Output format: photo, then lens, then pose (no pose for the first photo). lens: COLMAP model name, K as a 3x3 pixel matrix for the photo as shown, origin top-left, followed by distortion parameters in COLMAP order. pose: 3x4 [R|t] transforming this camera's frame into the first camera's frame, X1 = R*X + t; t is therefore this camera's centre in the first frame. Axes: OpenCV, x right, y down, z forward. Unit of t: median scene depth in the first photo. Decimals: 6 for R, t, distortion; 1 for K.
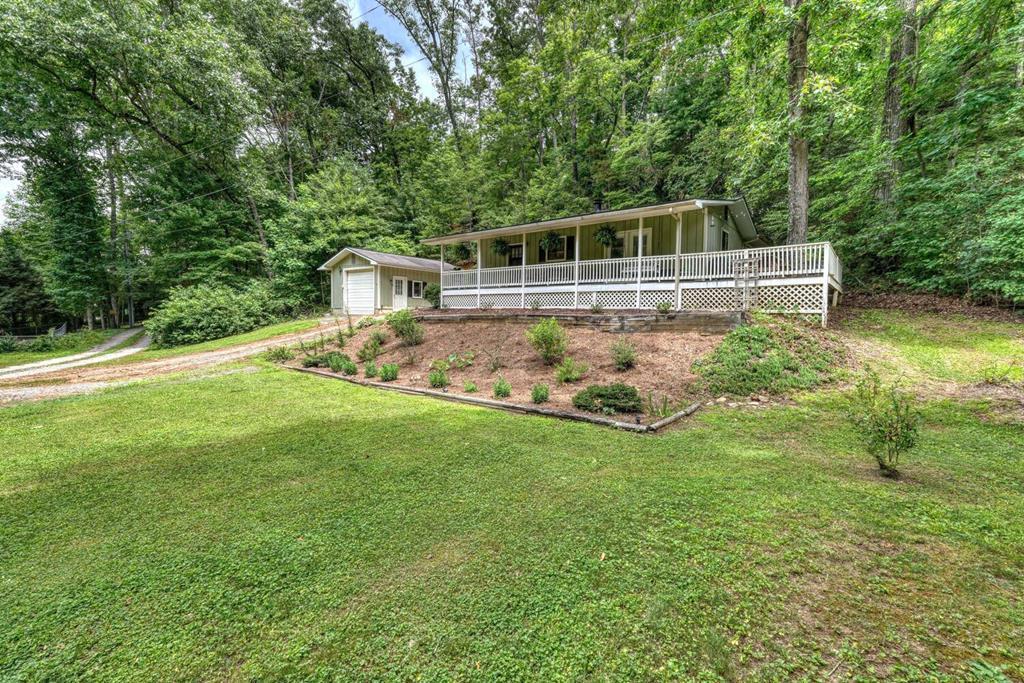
lens RADIAL K [[436.2, 0, 512.3], [0, 436.2, 340.4], [0, 0, 1]] dist [-0.012245, 0.003296]
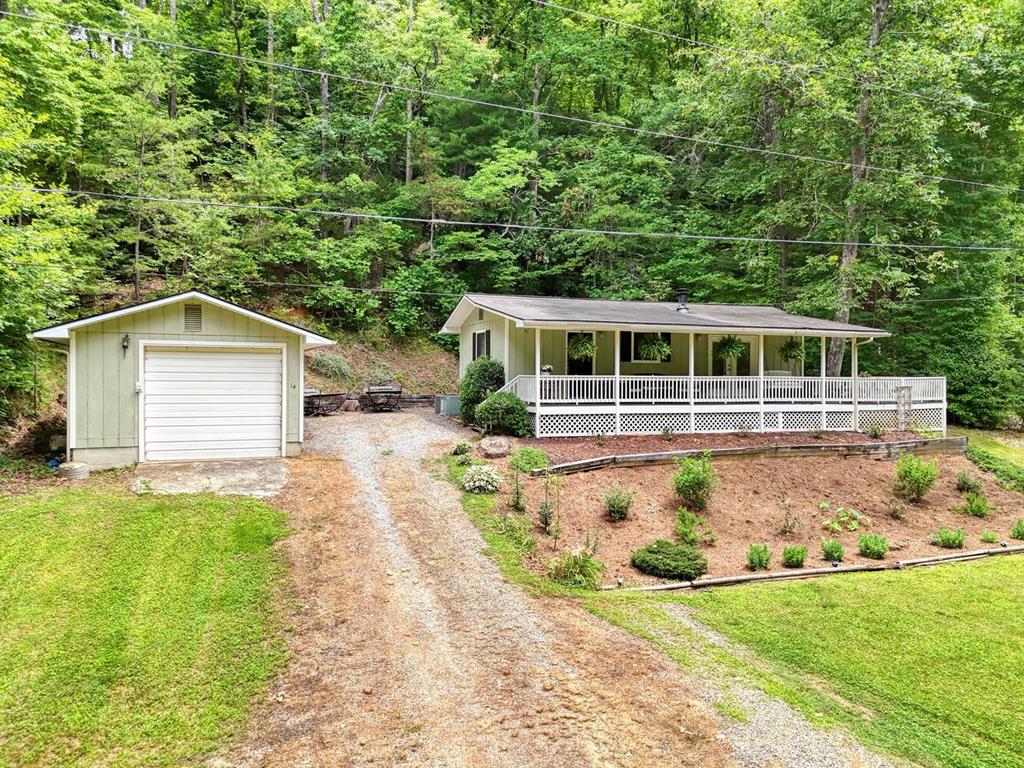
lens RADIAL K [[757.2, 0, 519.1], [0, 757.2, 380.8], [0, 0, 1]] dist [0.046361, -0.041983]
pose [[0.493262, -0.015462, 0.869744, -1.352420], [0.053088, 0.998513, -0.012356, -0.177519], [-0.868260, 0.052268, 0.493349, 0.677015]]
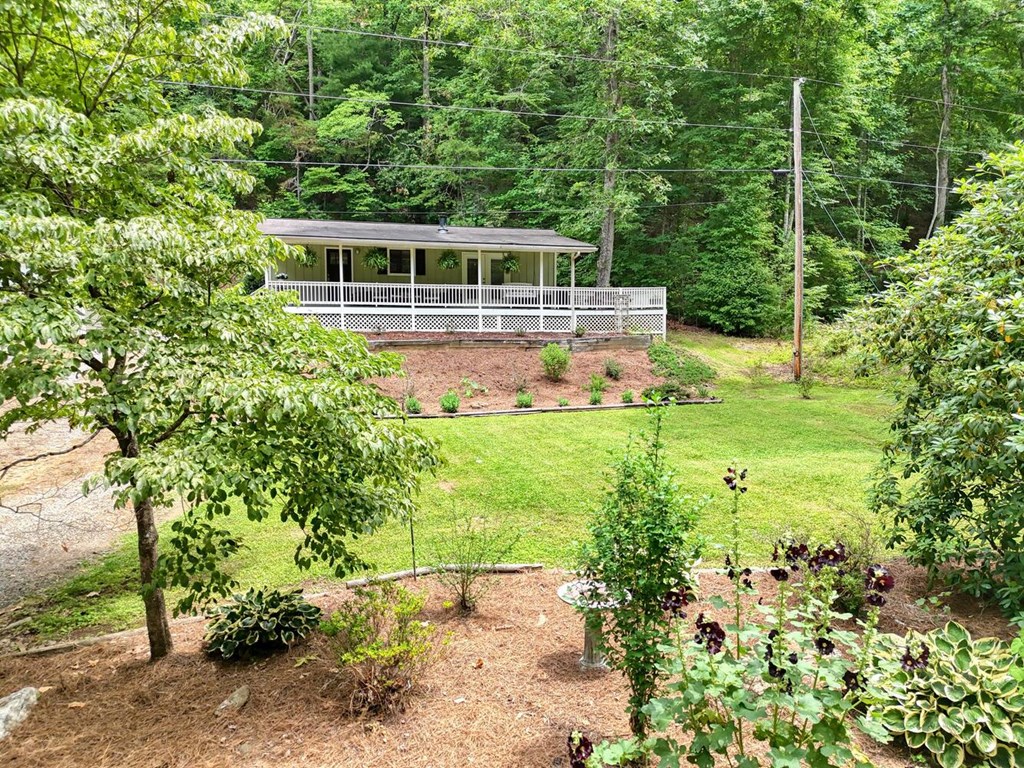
lens RADIAL K [[757.2, 0, 522.0], [0, 757.2, 393.6], [0, 0, 1]] dist [0.046361, -0.041983]
pose [[0.579987, -0.091294, 0.809494, -1.241201], [0.053513, 0.995824, 0.073967, -0.053784], [-0.812866, 0.000418, 0.582451, -0.110582]]
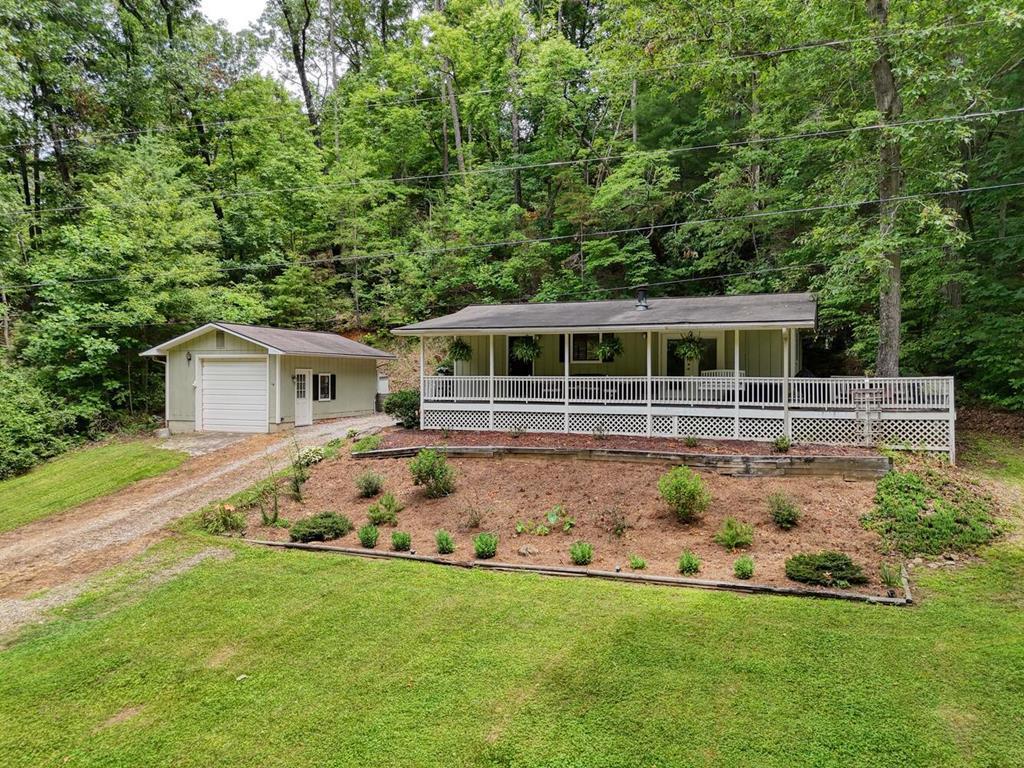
lens RADIAL K [[757.2, 0, 516.5], [0, 757.2, 387.7], [0, 0, 1]] dist [0.046361, -0.041983]
pose [[0.952232, -0.017232, 0.304888, -0.491061], [0.029141, 0.998978, -0.034551, -0.119776], [-0.303981, 0.041786, 0.951761, -0.220586]]
